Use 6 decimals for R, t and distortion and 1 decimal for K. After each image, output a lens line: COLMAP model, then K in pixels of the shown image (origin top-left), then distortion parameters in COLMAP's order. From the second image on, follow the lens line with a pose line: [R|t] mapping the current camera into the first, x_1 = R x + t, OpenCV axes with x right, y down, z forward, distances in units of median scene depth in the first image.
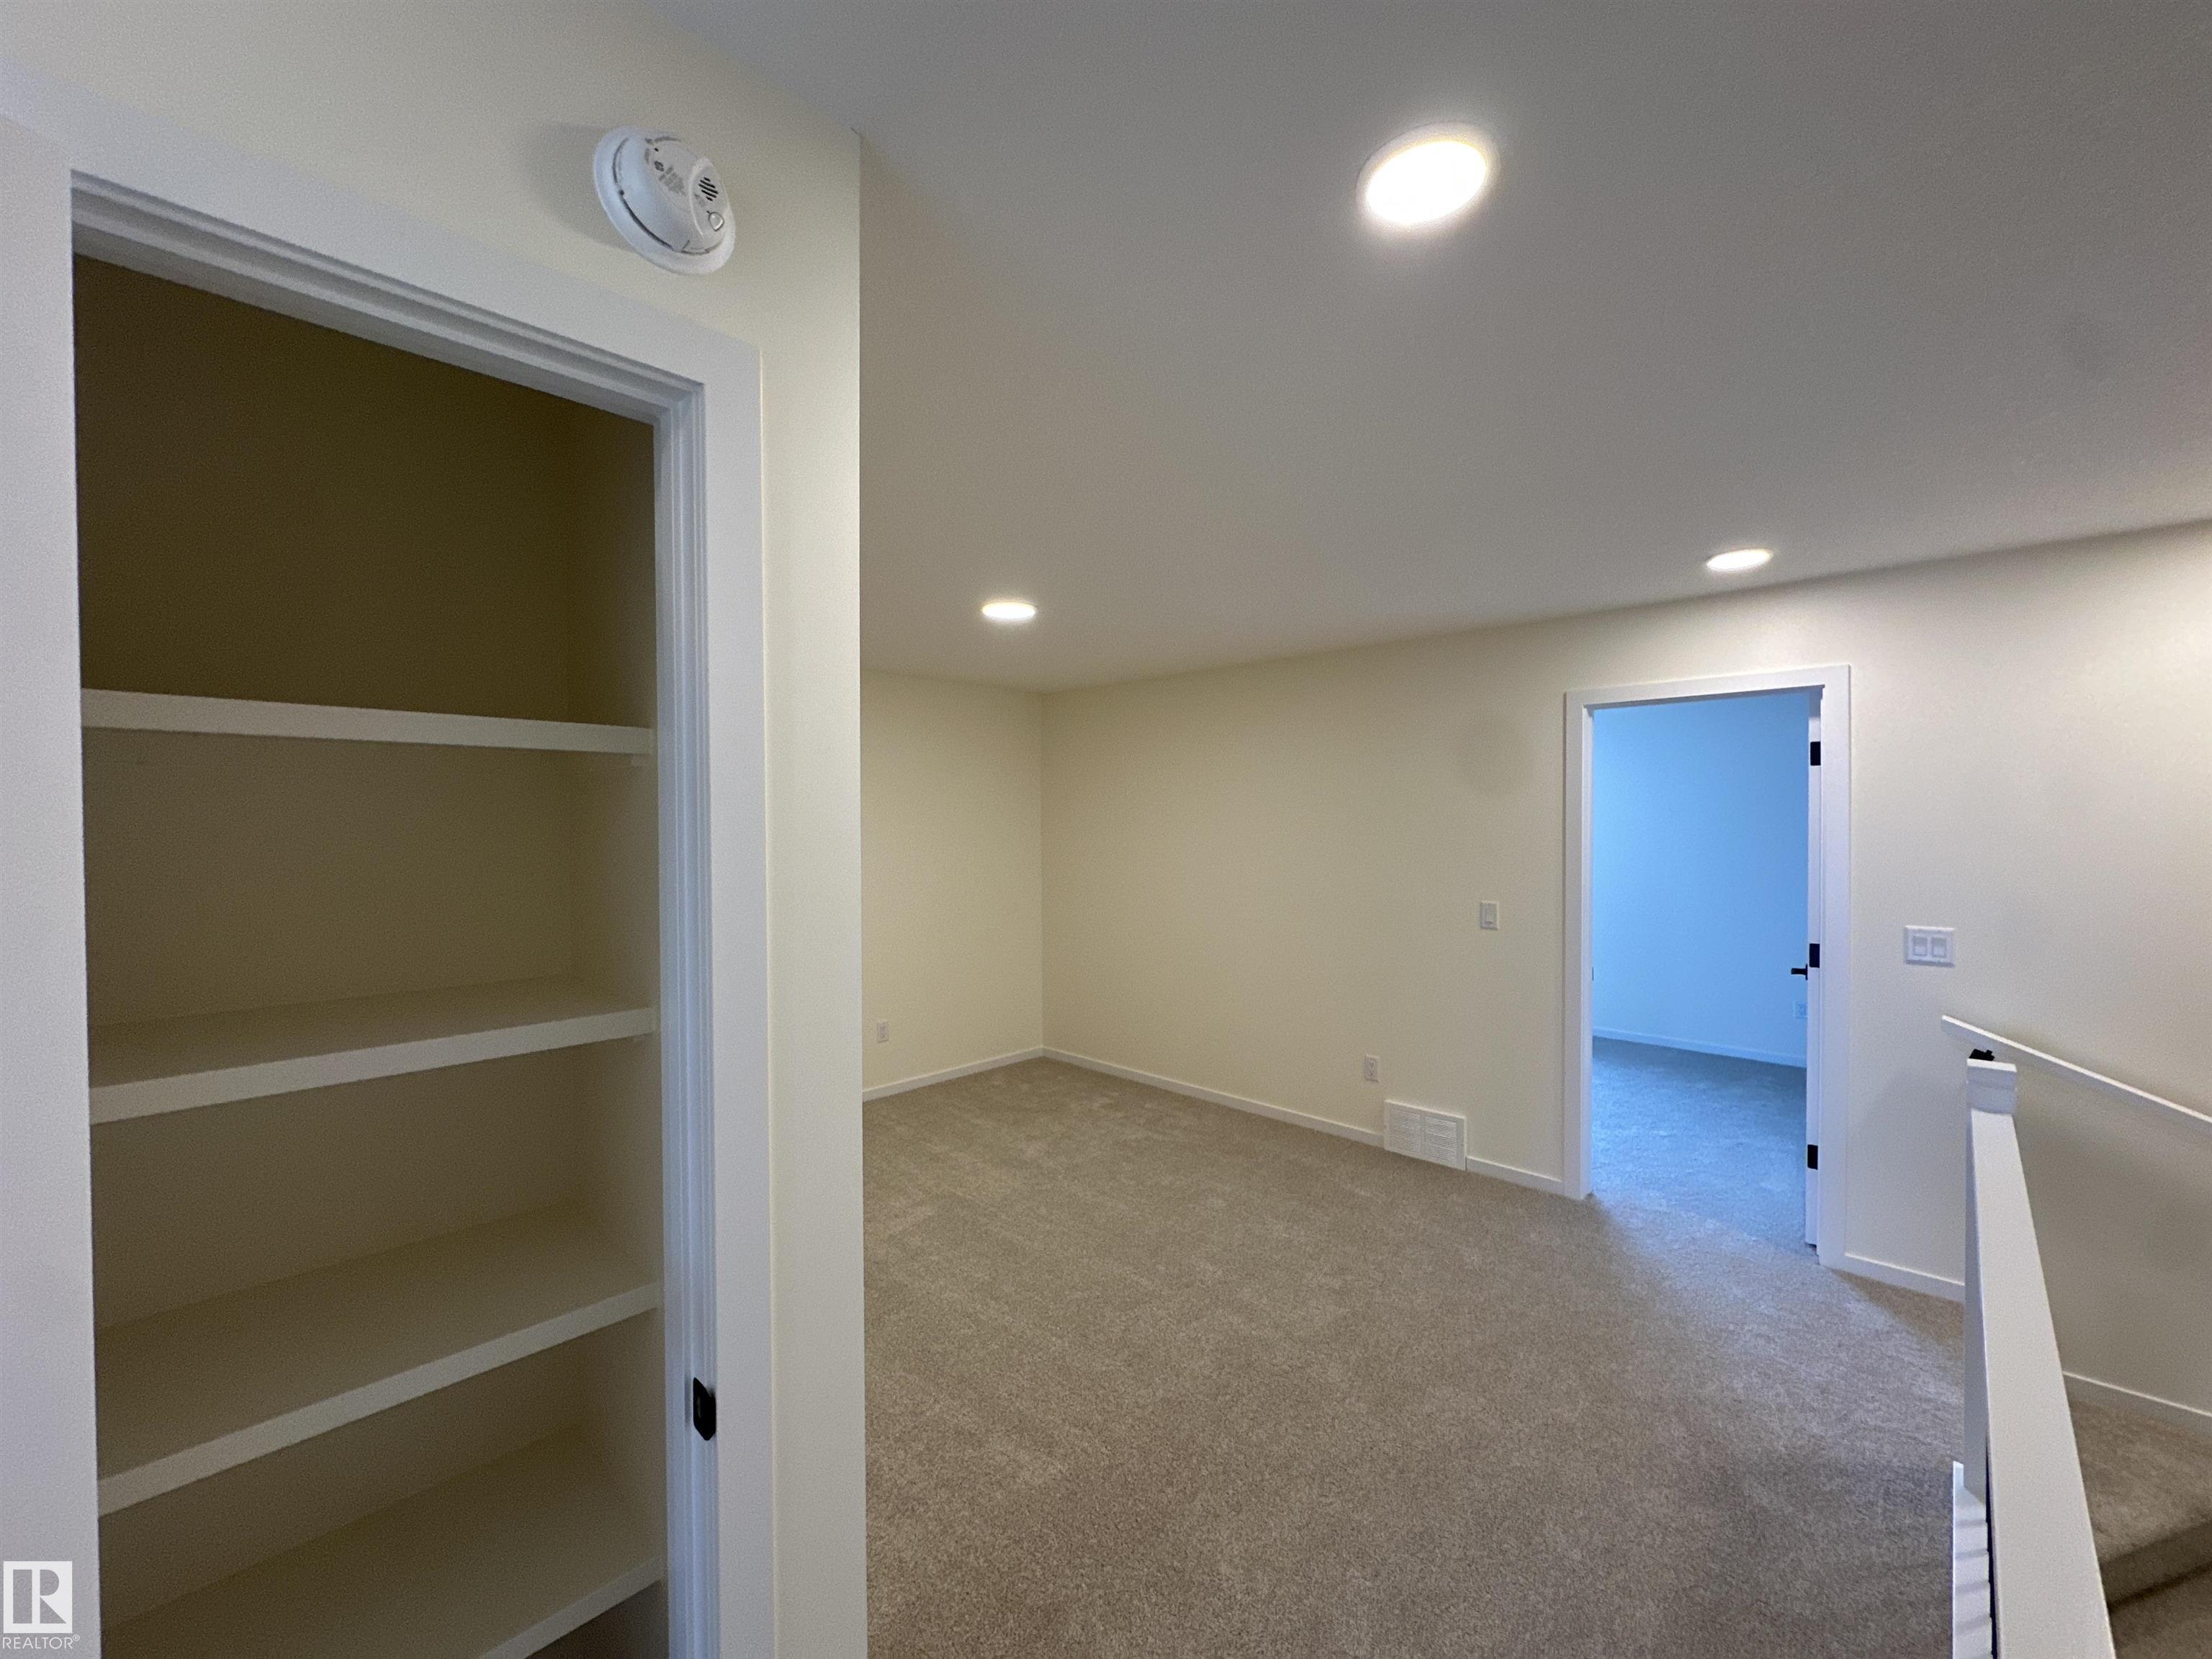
lens RADIAL K [[871.6, 0, 1108.3], [0, 871.6, 831.4], [0, 0, 1]] dist [-0.001729, 0.000265]
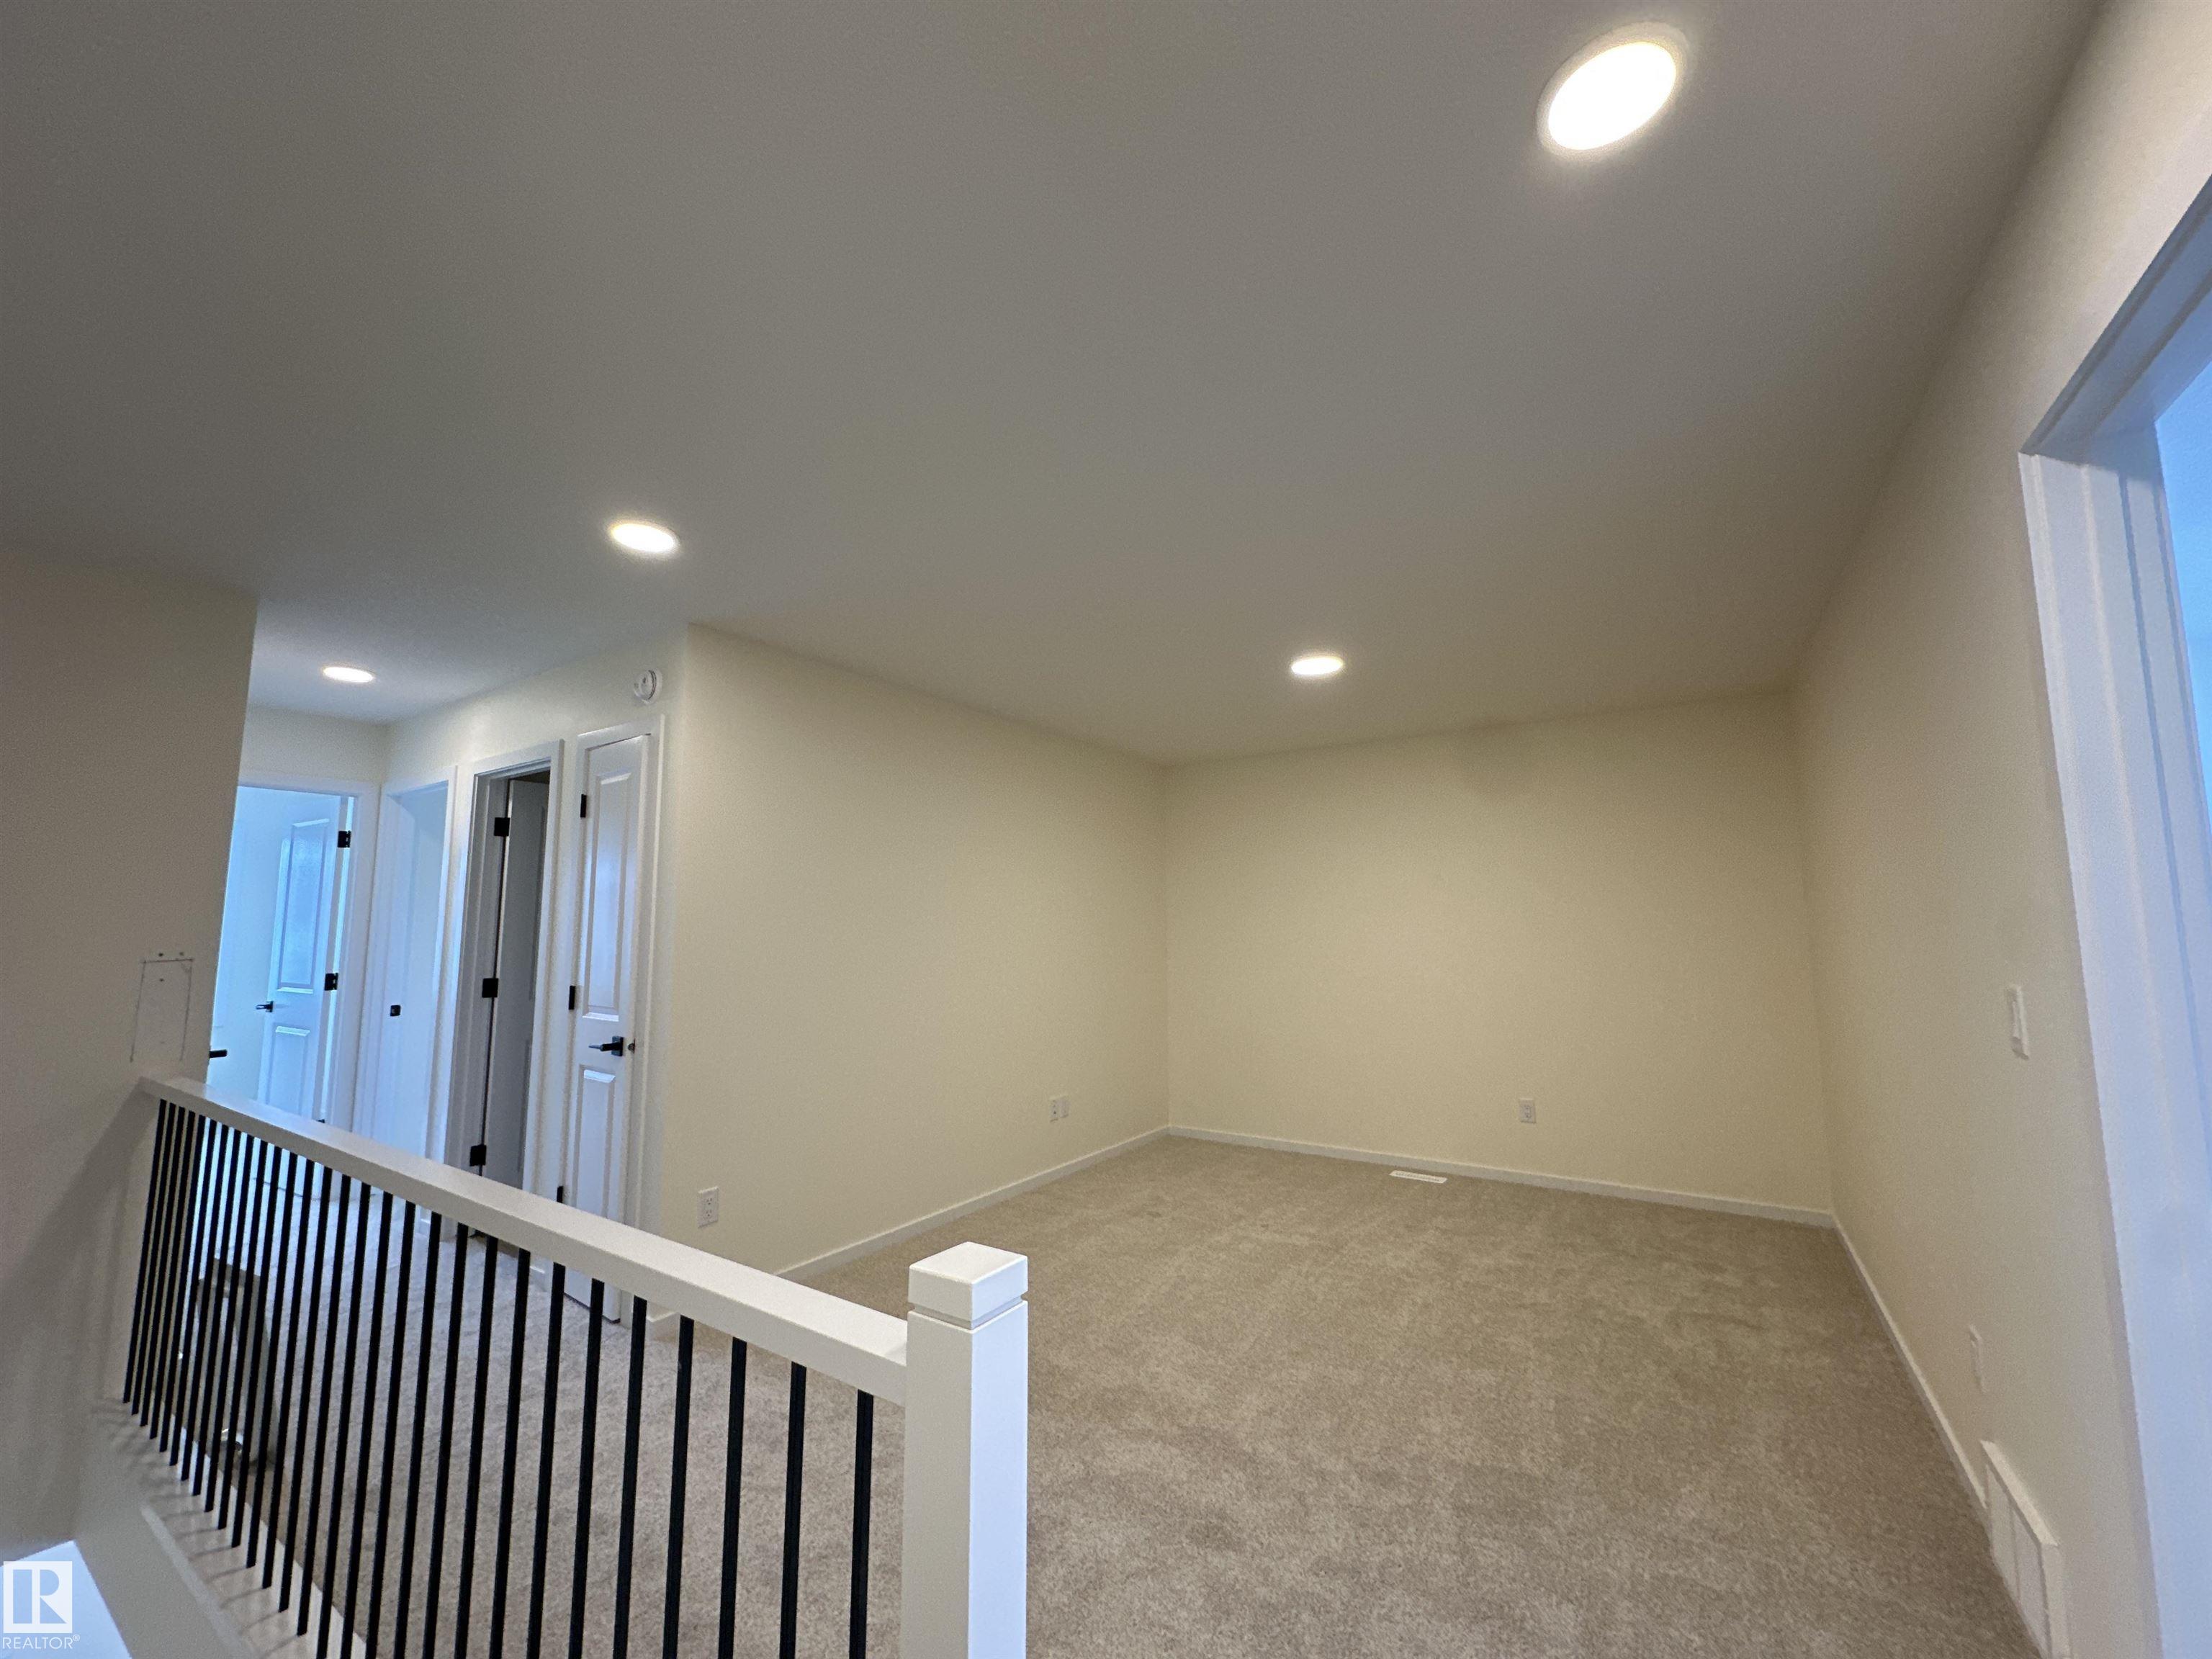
lens RADIAL K [[871.6, 0, 1108.2], [0, 871.6, 832.1], [0, 0, 1]] dist [-0.001729, 0.000265]
pose [[0.185552, -0.110385, -0.976415, 0.675956], [-0.006178, 0.993520, -0.113493, 0.053682], [0.982615, 0.027091, 0.183667, 0.458624]]
